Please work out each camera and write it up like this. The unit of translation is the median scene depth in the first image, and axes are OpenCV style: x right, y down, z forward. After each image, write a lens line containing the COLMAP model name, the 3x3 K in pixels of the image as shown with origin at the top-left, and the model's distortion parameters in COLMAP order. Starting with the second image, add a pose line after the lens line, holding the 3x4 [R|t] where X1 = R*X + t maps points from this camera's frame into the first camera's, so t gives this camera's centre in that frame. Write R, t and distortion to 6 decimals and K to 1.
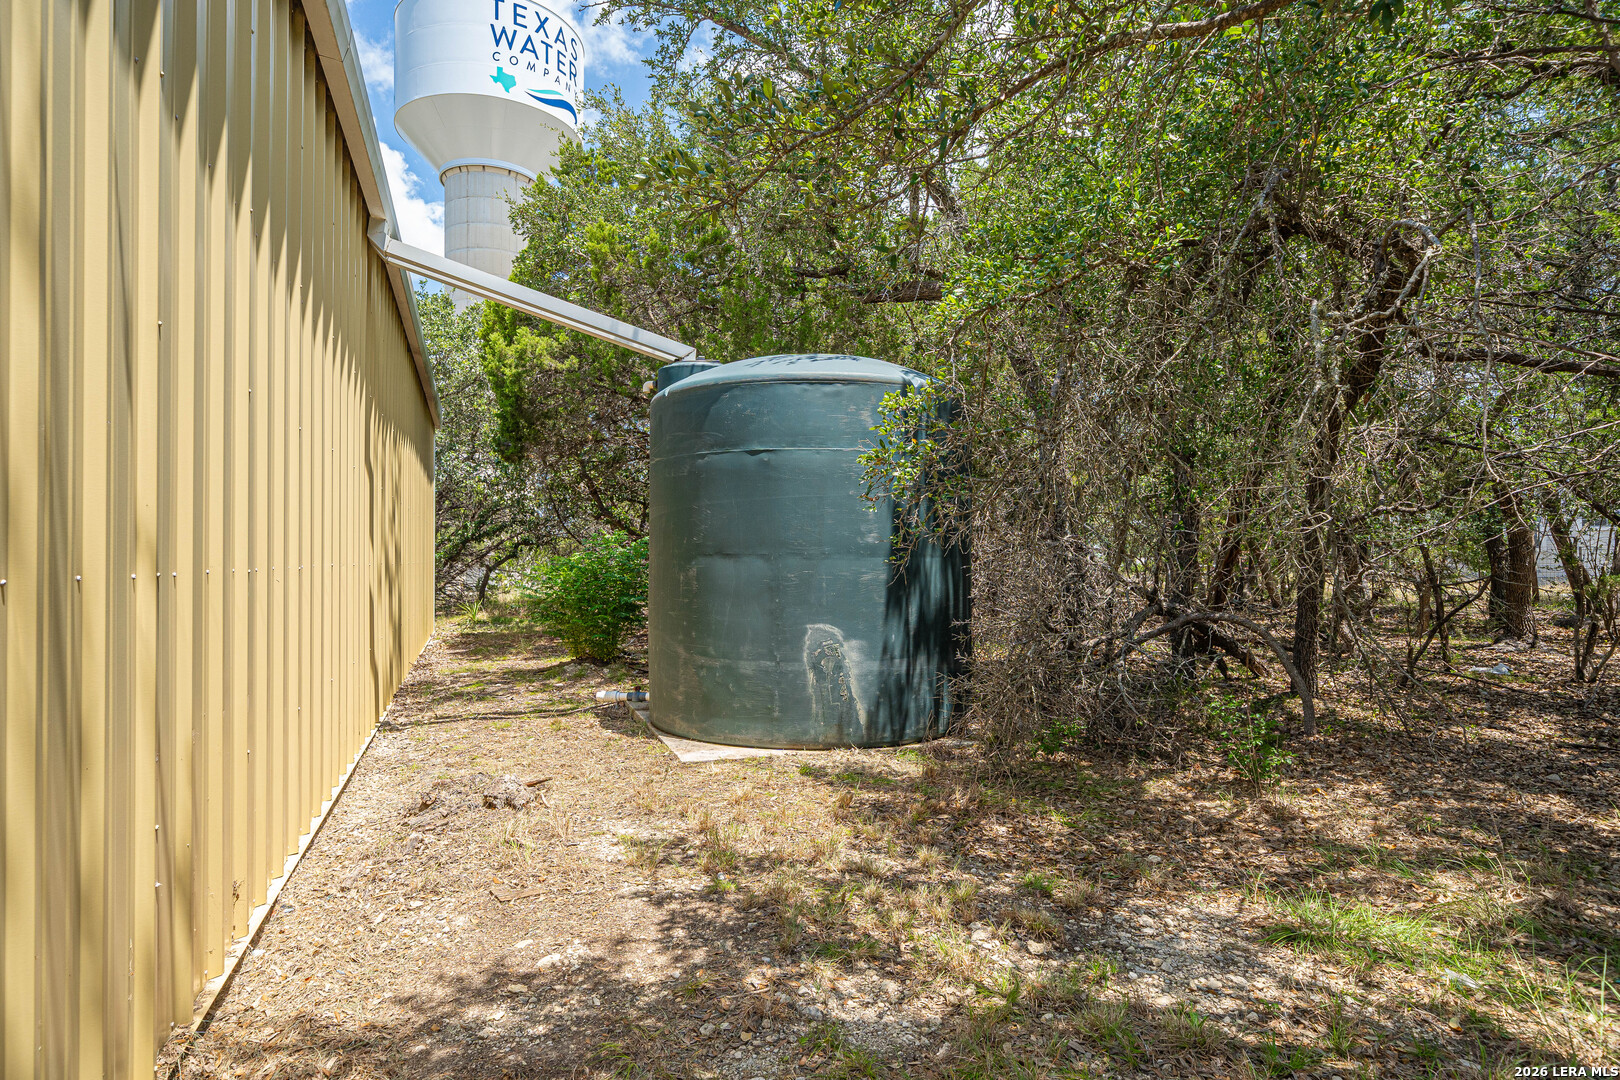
lens RADIAL K [[884.2, 0, 809.5], [0, 884.2, 543.7], [0, 0, 1]] dist [-0.001404, -0.000105]
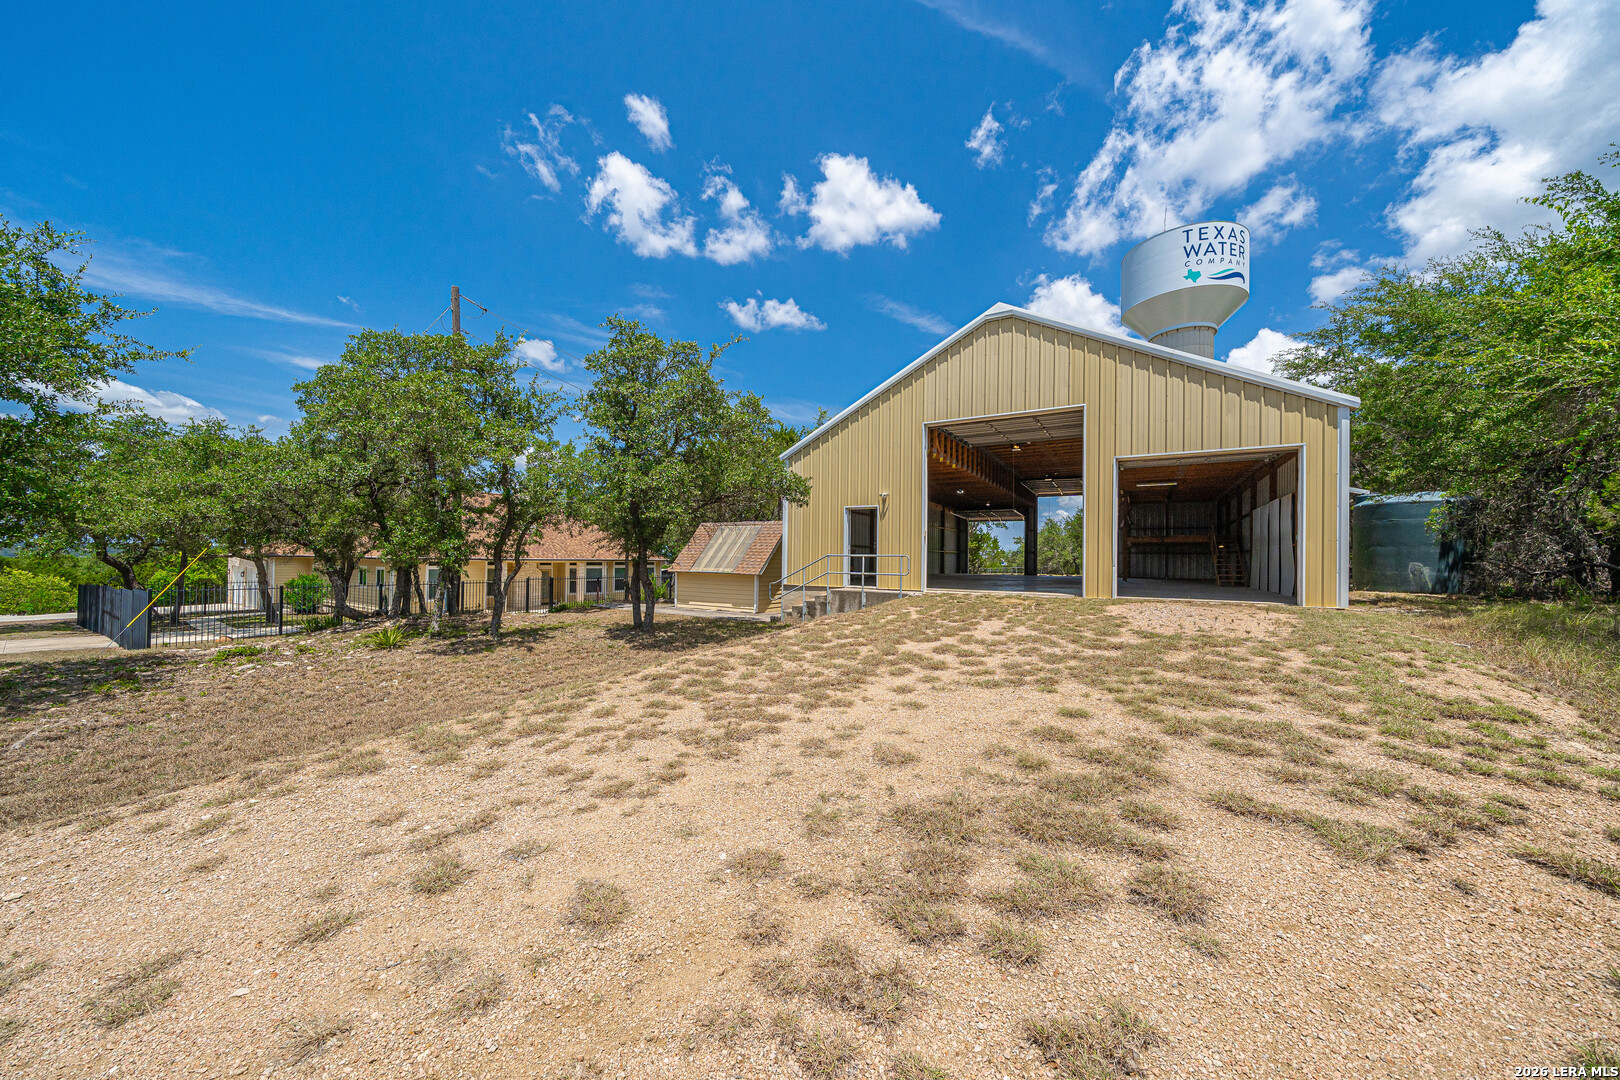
lens RADIAL K [[557.0, 0, 798.7], [0, 557.0, 541.1], [0, 0, 1]] dist [-0.001757, -0.000068]
pose [[0.621256, 0.001059, -0.783607, 0.239653], [-0.011636, 0.999901, -0.007874, 0.042220], [0.783521, 0.014010, 0.621207, -2.634748]]
